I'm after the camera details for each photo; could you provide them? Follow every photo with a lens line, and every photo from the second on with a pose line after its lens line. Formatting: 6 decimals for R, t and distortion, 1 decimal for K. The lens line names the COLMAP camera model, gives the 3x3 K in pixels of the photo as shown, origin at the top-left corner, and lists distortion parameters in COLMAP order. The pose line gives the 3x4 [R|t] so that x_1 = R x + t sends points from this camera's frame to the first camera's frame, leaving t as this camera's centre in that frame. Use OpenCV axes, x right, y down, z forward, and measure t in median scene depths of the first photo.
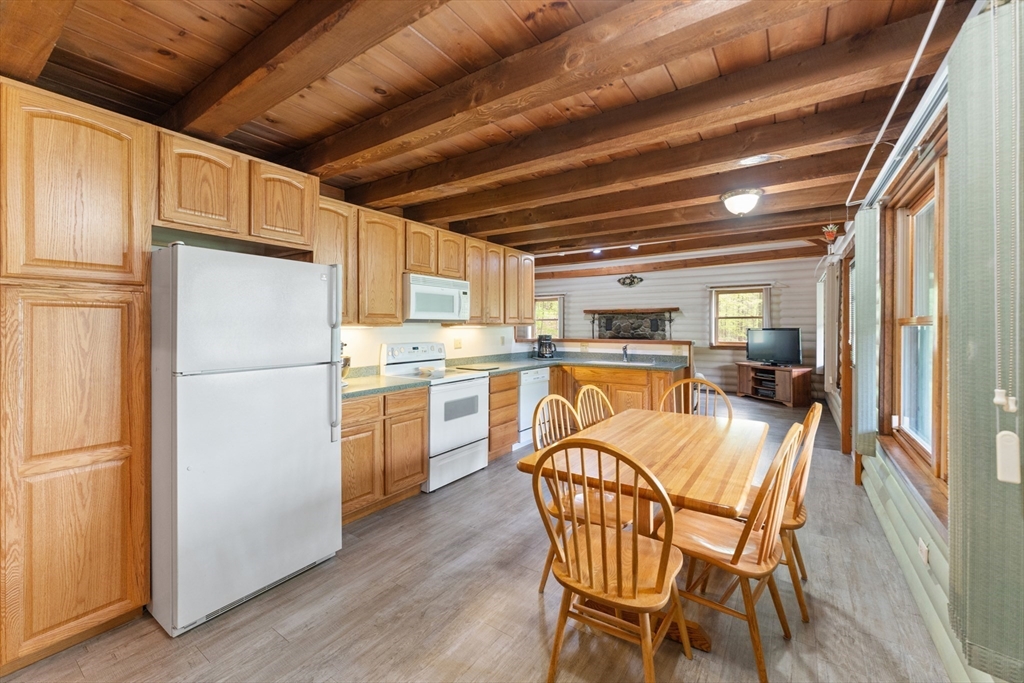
lens RADIAL K [[411.7, 0, 510.2], [0, 411.7, 327.6], [0, 0, 1]] dist [0.000644, -0.000012]
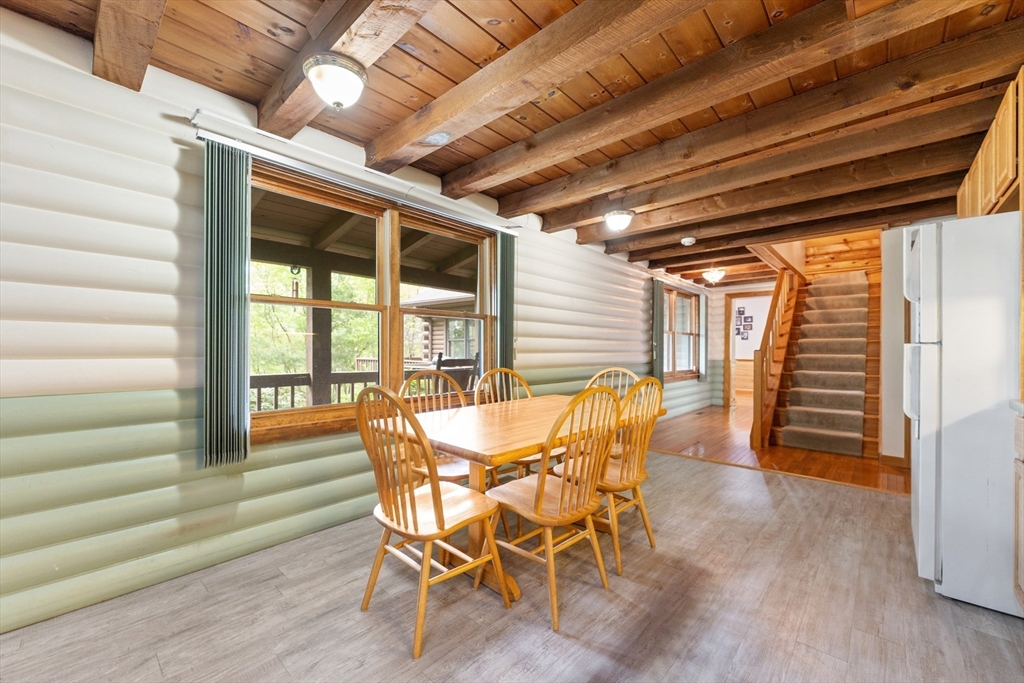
lens RADIAL K [[410.8, 0, 513.3], [0, 410.8, 344.9], [0, 0, 1]] dist [-0.000199, -0.000129]
pose [[-0.991612, -0.005830, 0.129117, 0.144353], [-0.006479, 0.999968, -0.004609, 0.049897], [-0.129086, -0.005407, -0.991619, 1.004295]]
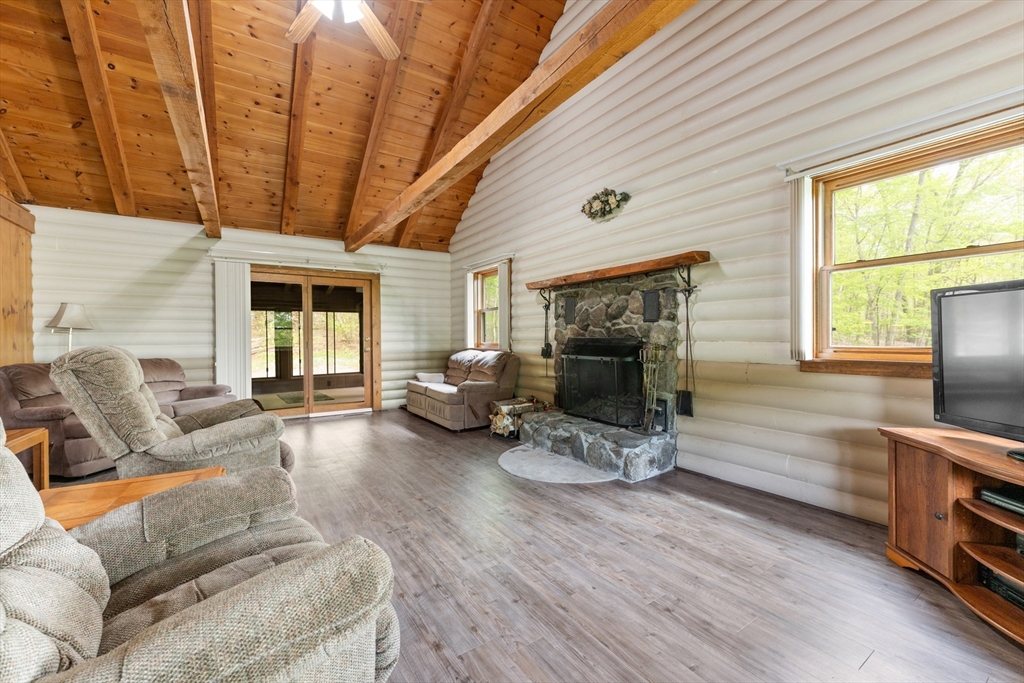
lens RADIAL K [[411.6, 0, 512.0], [0, 411.6, 341.5], [0, 0, 1]] dist [0.000421, 0.000062]
pose [[0.926698, -0.004738, -0.375777, 0.767206], [0.007683, 0.999950, 0.006340, 0.050347], [0.375729, -0.008762, 0.926688, 1.205655]]
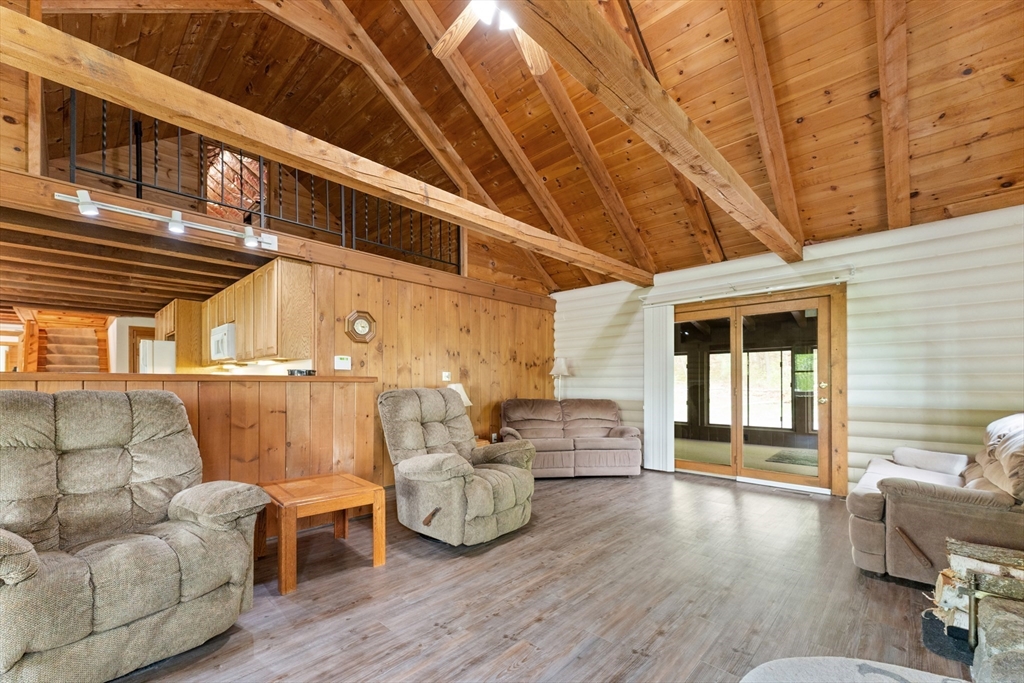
lens RADIAL K [[420.6, 0, 509.8], [0, 420.6, 383.0], [0, 0, 1]] dist [0.001831, 0.000060]
pose [[-0.154111, -0.003664, -0.988047, 0.841458], [-0.003284, 0.999990, -0.003196, 0.048105], [0.988048, 0.002752, -0.154121, 1.769996]]
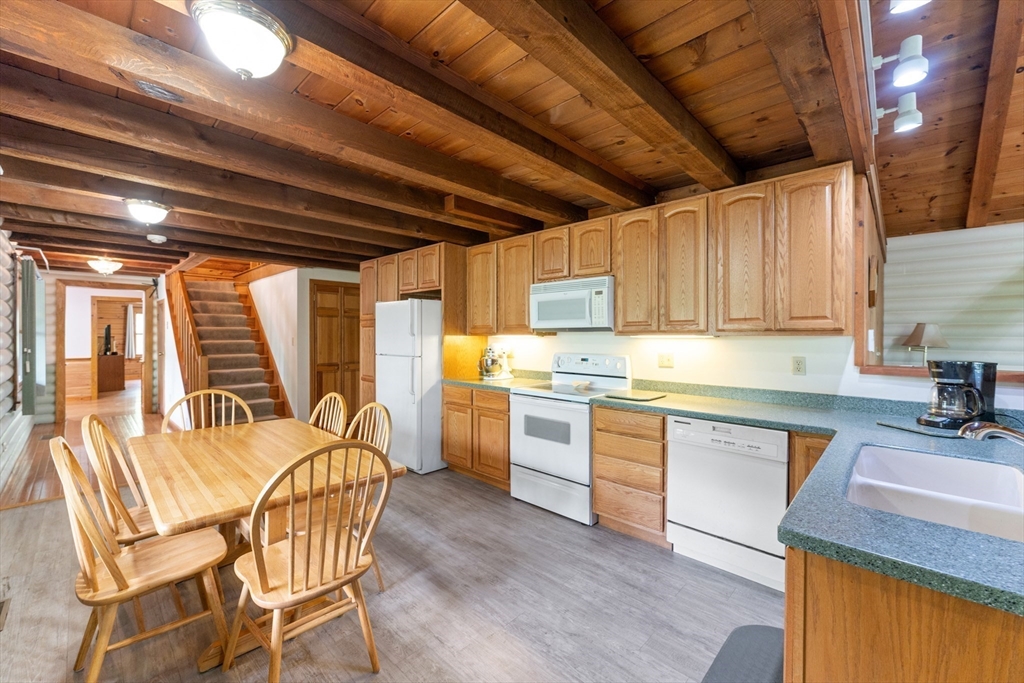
lens RADIAL K [[407.1, 0, 513.0], [0, 407.1, 336.2], [0, 0, 1]] dist [-0.000376, -0.000042]
pose [[-0.150227, -0.000221, -0.988652, 0.604743], [-0.005617, 0.999984, 0.000630, -0.001472], [0.988636, 0.005648, -0.150226, 0.860166]]
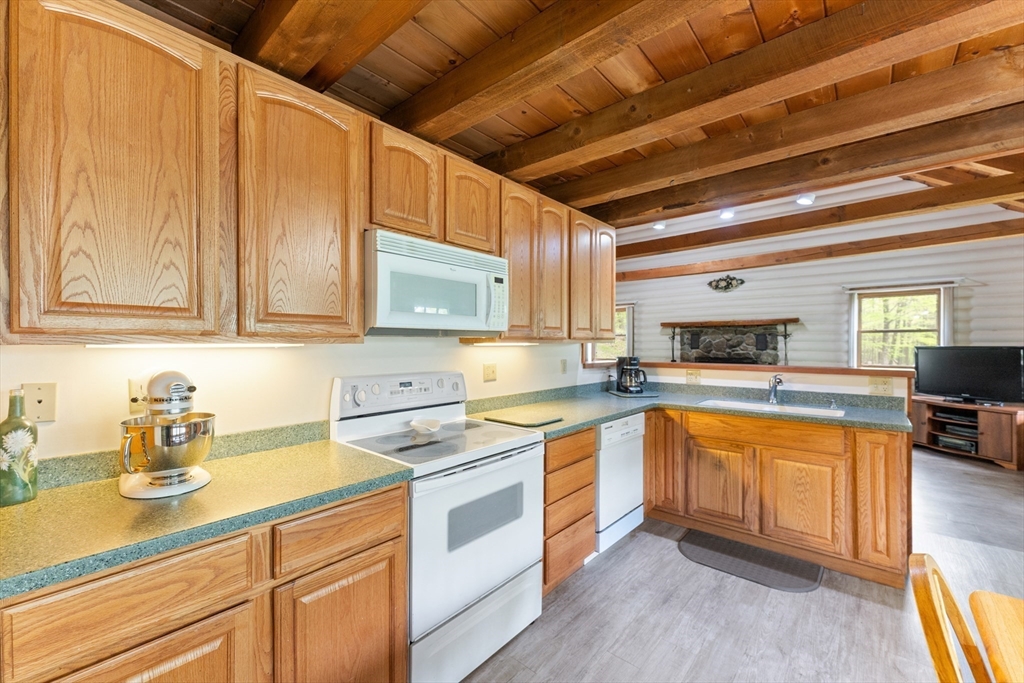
lens RADIAL K [[410.8, 0, 513.3], [0, 410.8, 344.9], [0, 0, 1]] dist [-0.000199, -0.000129]
pose [[0.993836, 0.001441, -0.110852, -0.029601], [-0.001367, 0.999999, 0.000737, -0.001225], [0.110853, -0.000581, 0.993837, 0.429842]]
